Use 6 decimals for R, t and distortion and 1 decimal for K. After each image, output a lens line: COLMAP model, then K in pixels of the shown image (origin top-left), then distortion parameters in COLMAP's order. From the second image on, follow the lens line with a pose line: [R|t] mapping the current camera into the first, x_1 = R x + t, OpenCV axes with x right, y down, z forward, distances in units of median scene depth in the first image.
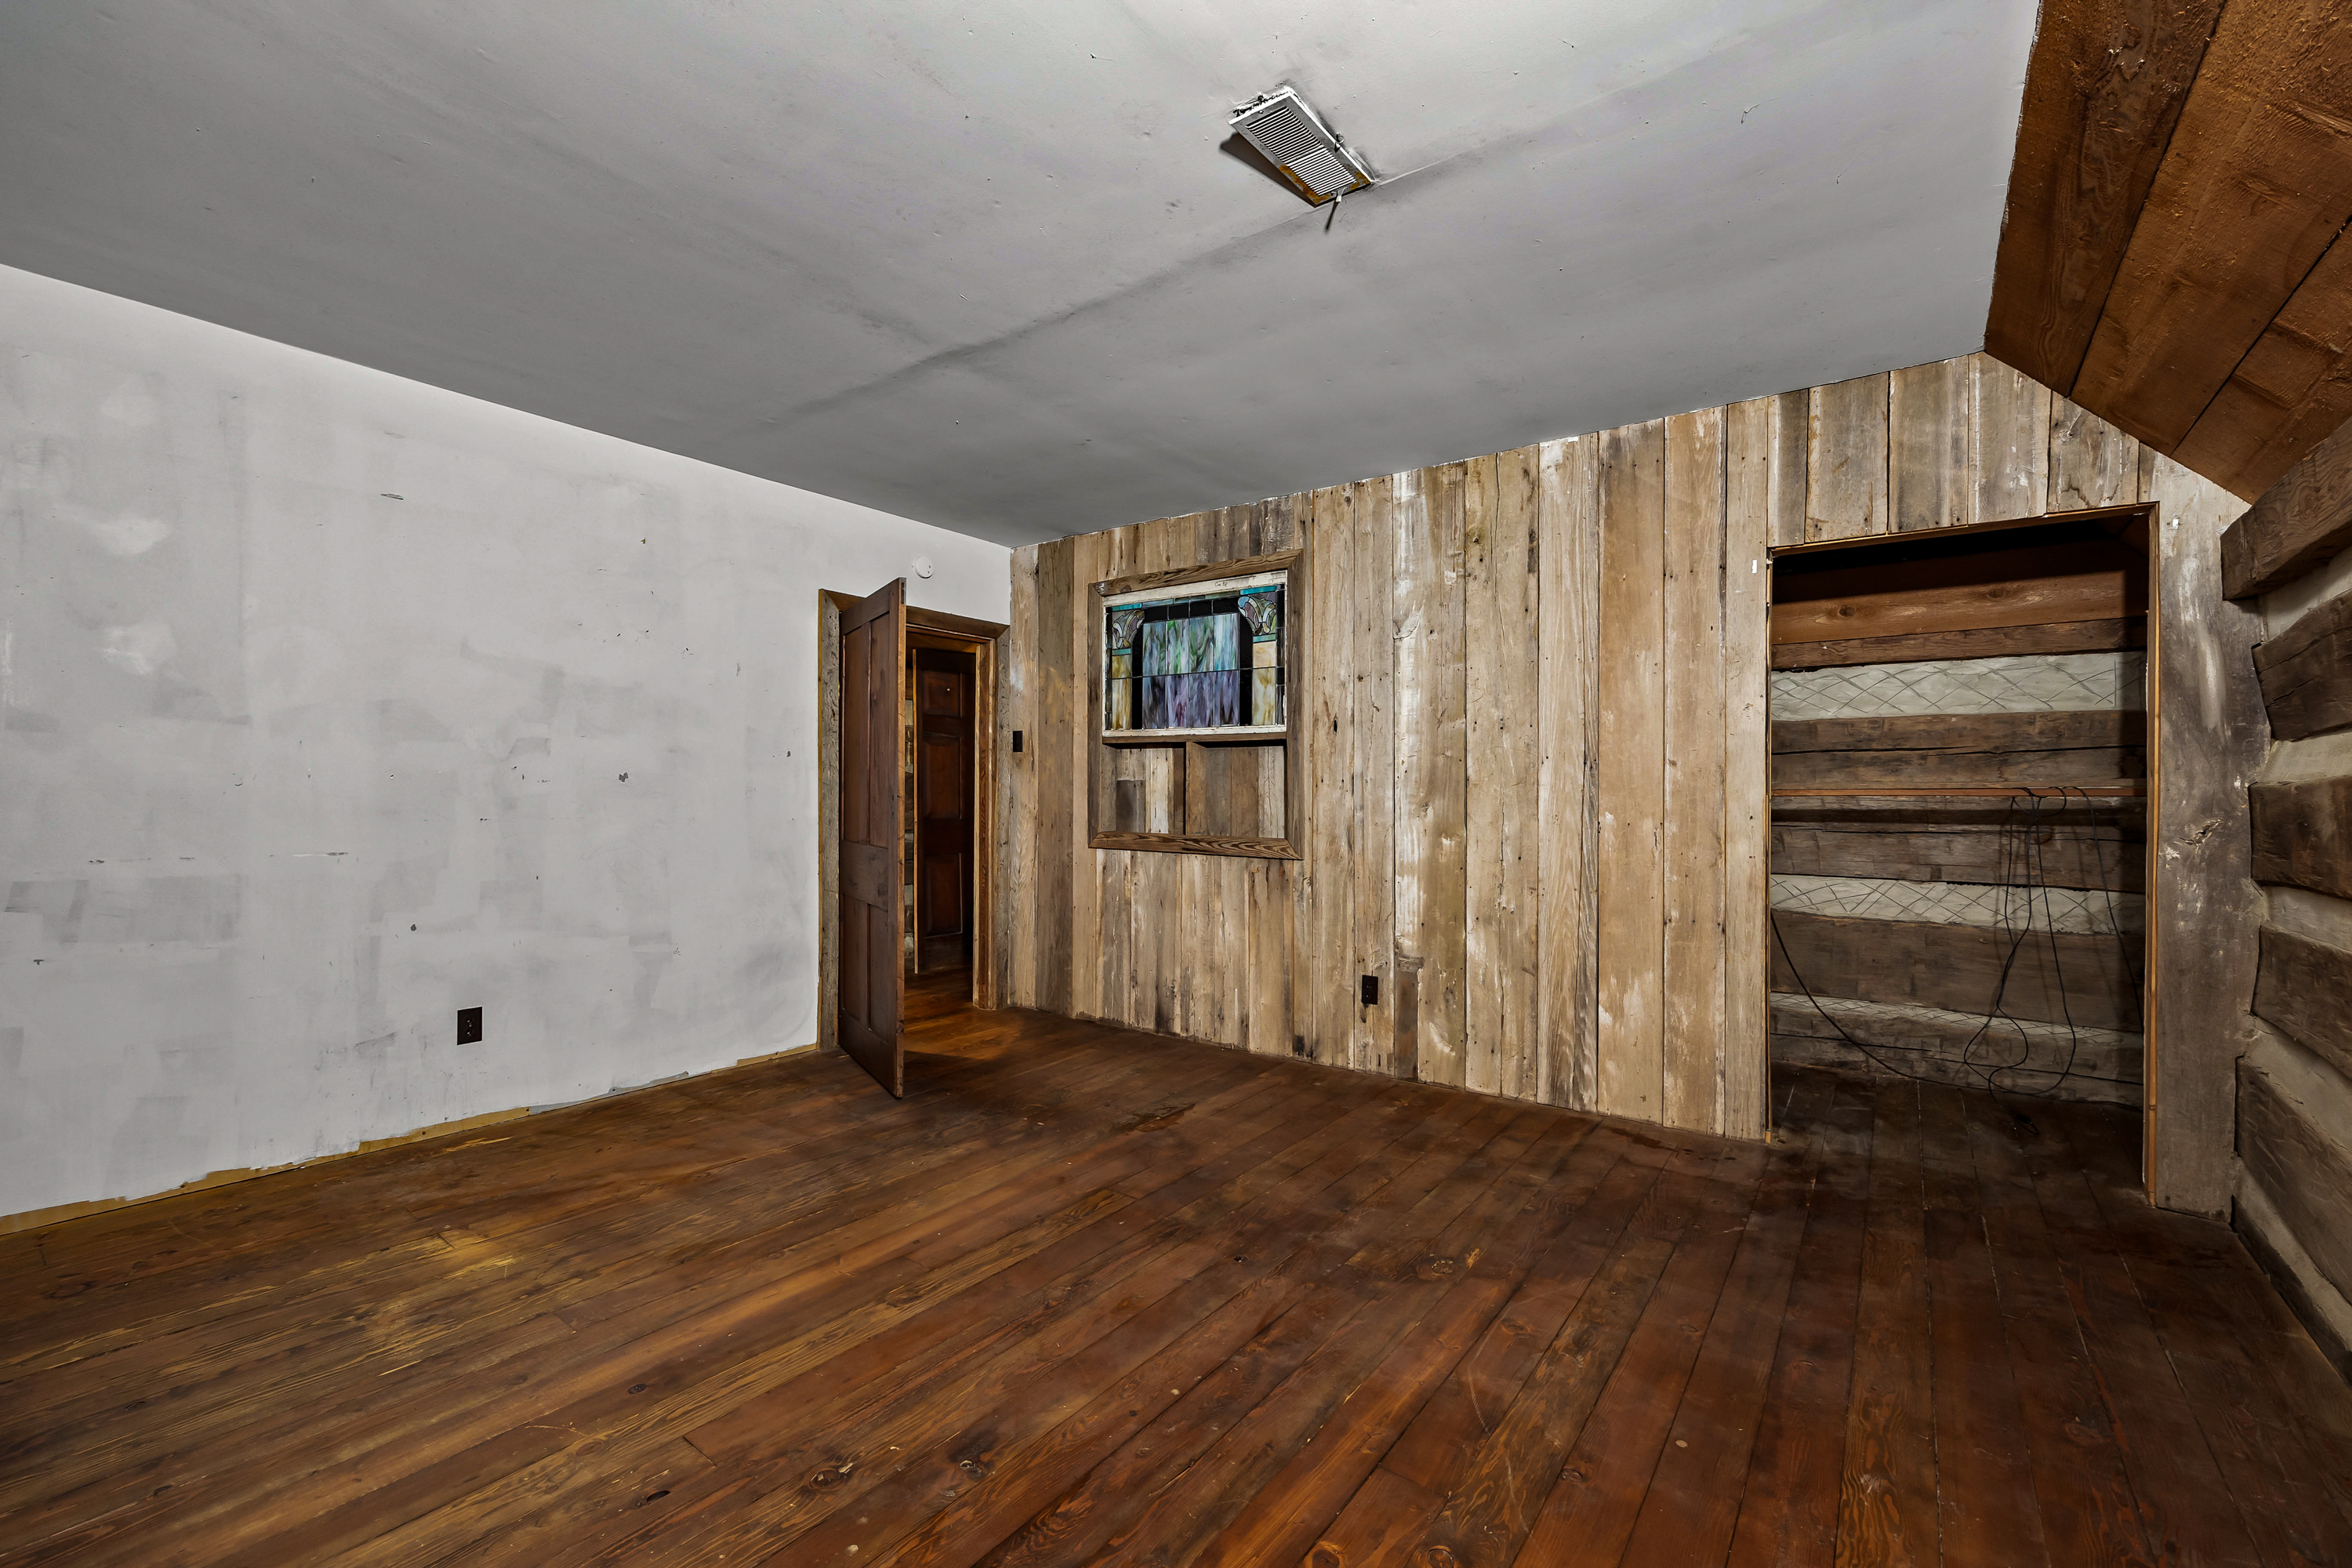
lens RADIAL K [[953.5, 0, 1187.1], [0, 953.5, 773.3], [0, 0, 1]] dist [-0.003848, -0.000033]
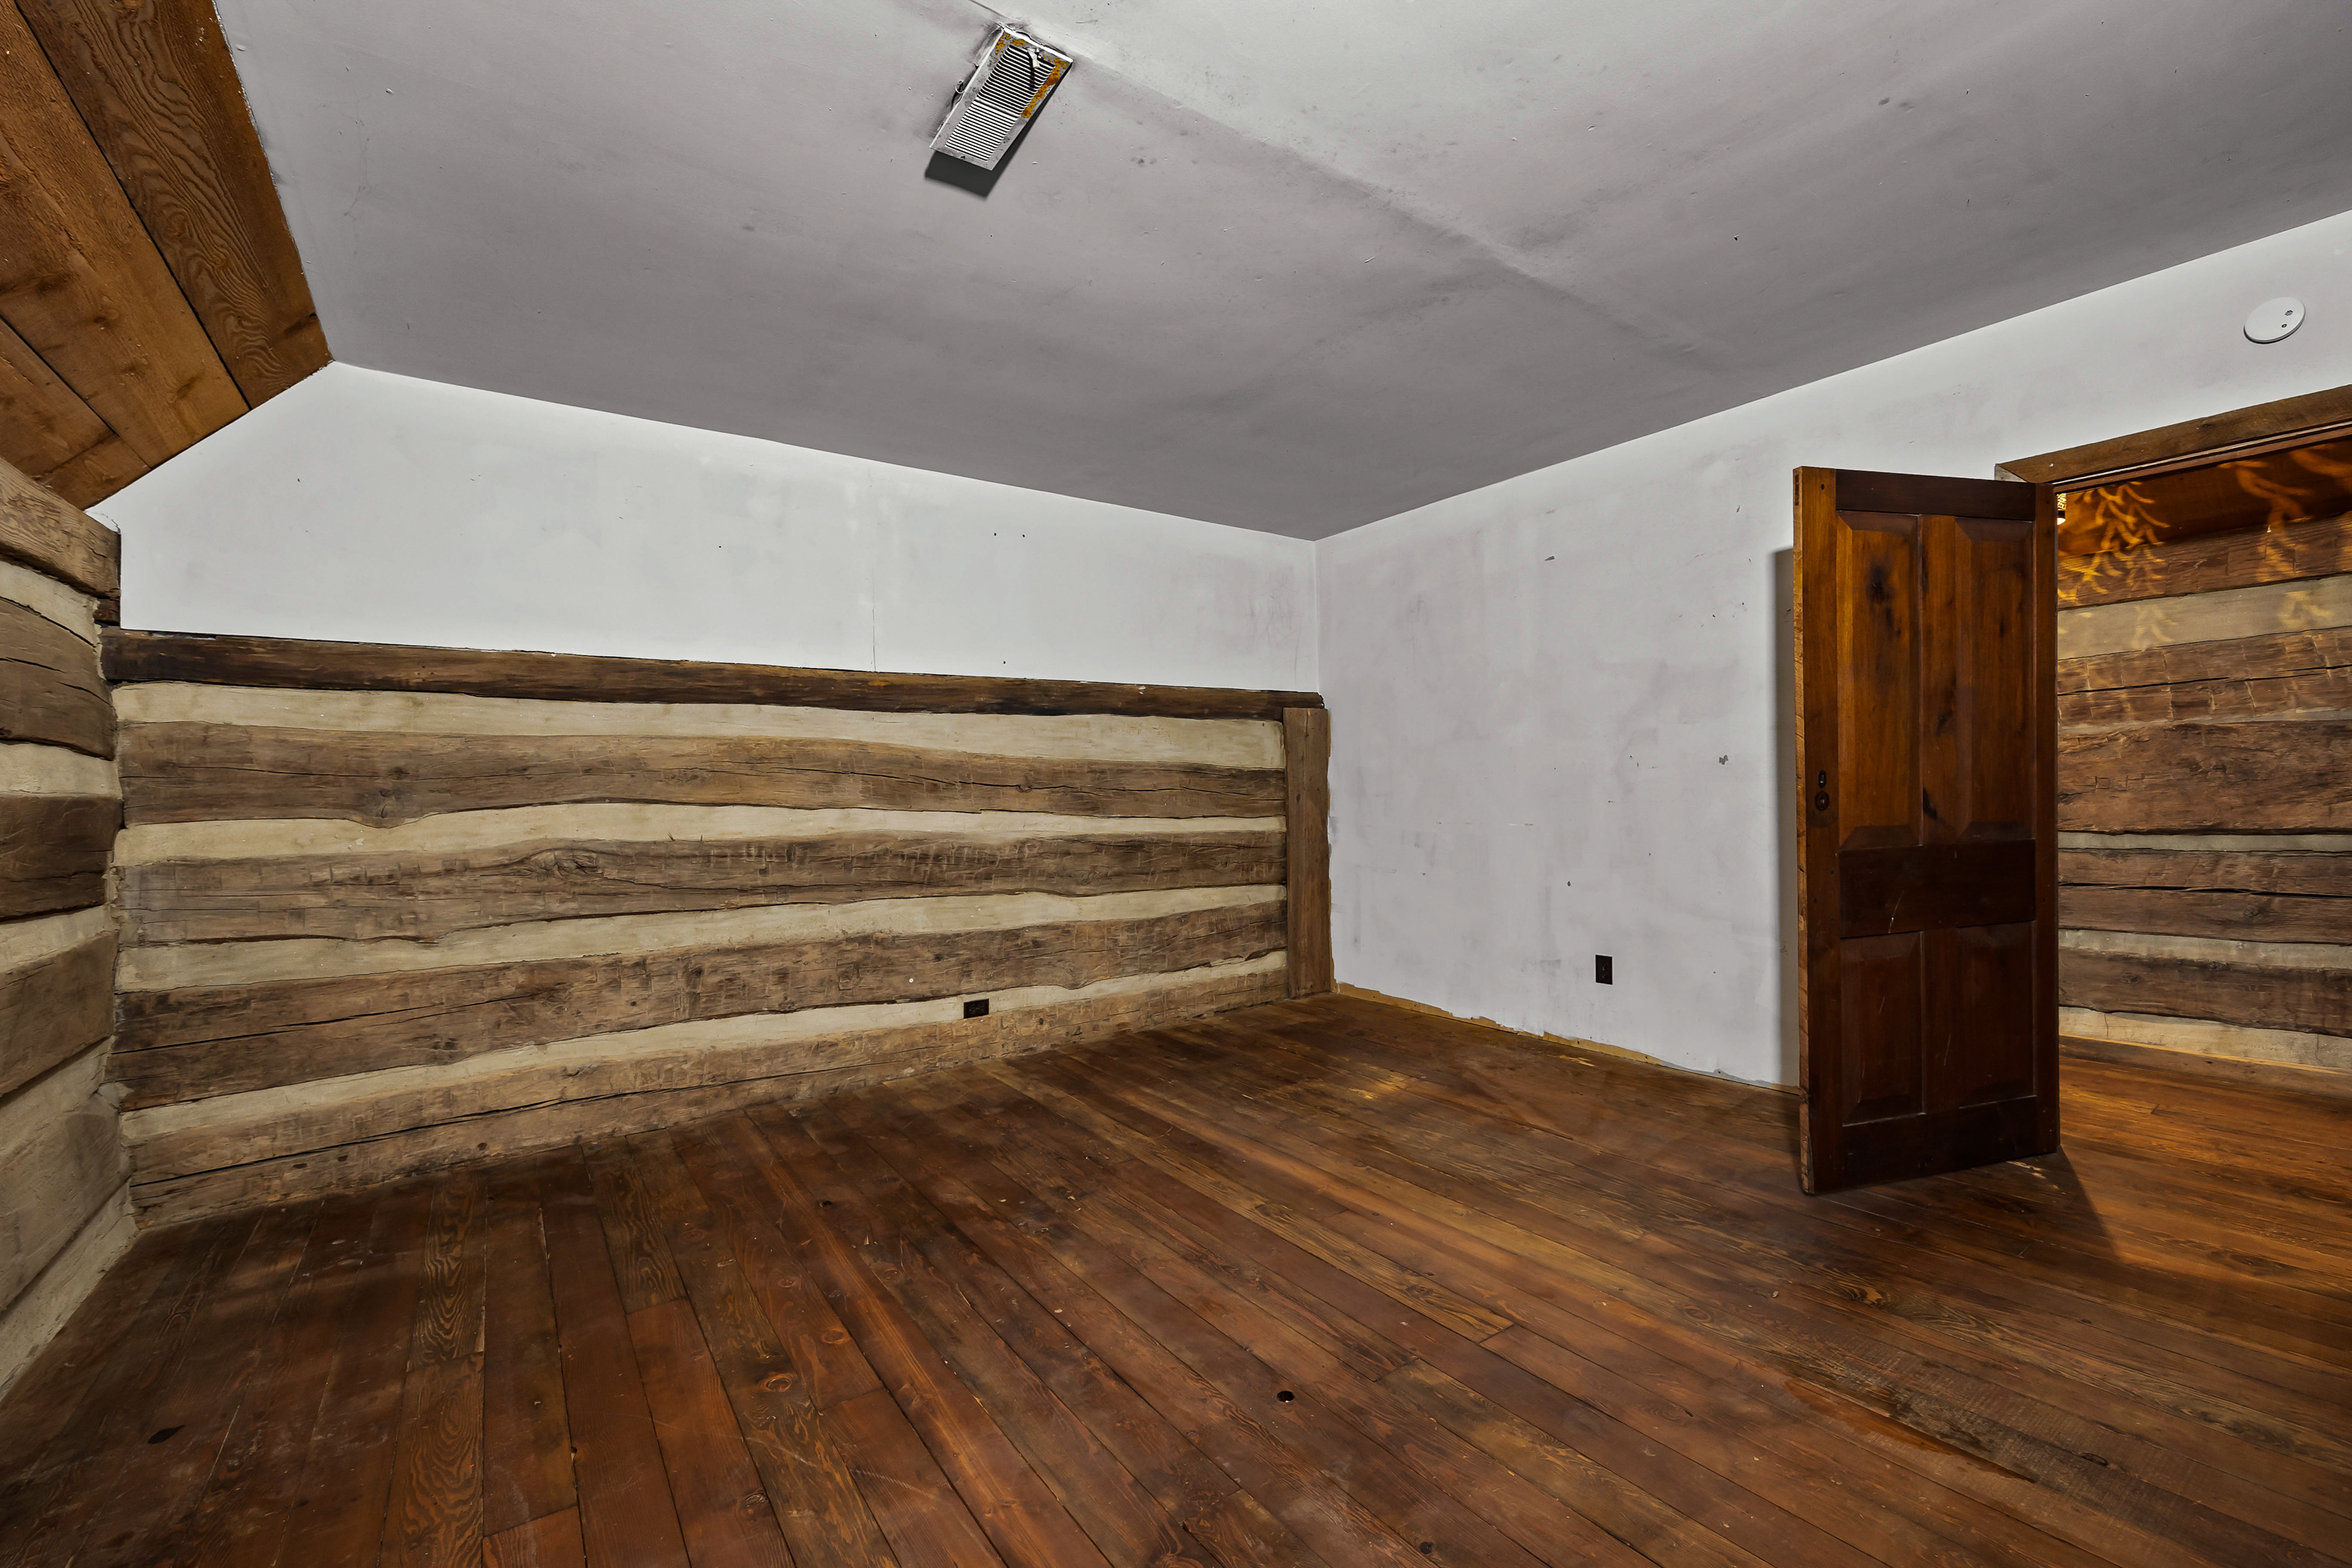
lens RADIAL K [[953.5, 0, 1187.1], [0, 953.5, 773.3], [0, 0, 1]] dist [-0.003848, -0.000033]
pose [[-0.289005, -0.013046, -0.957239, 0.778038], [0.046466, 0.998537, -0.027637, 0.023934], [0.956199, -0.052467, -0.287976, 1.110502]]
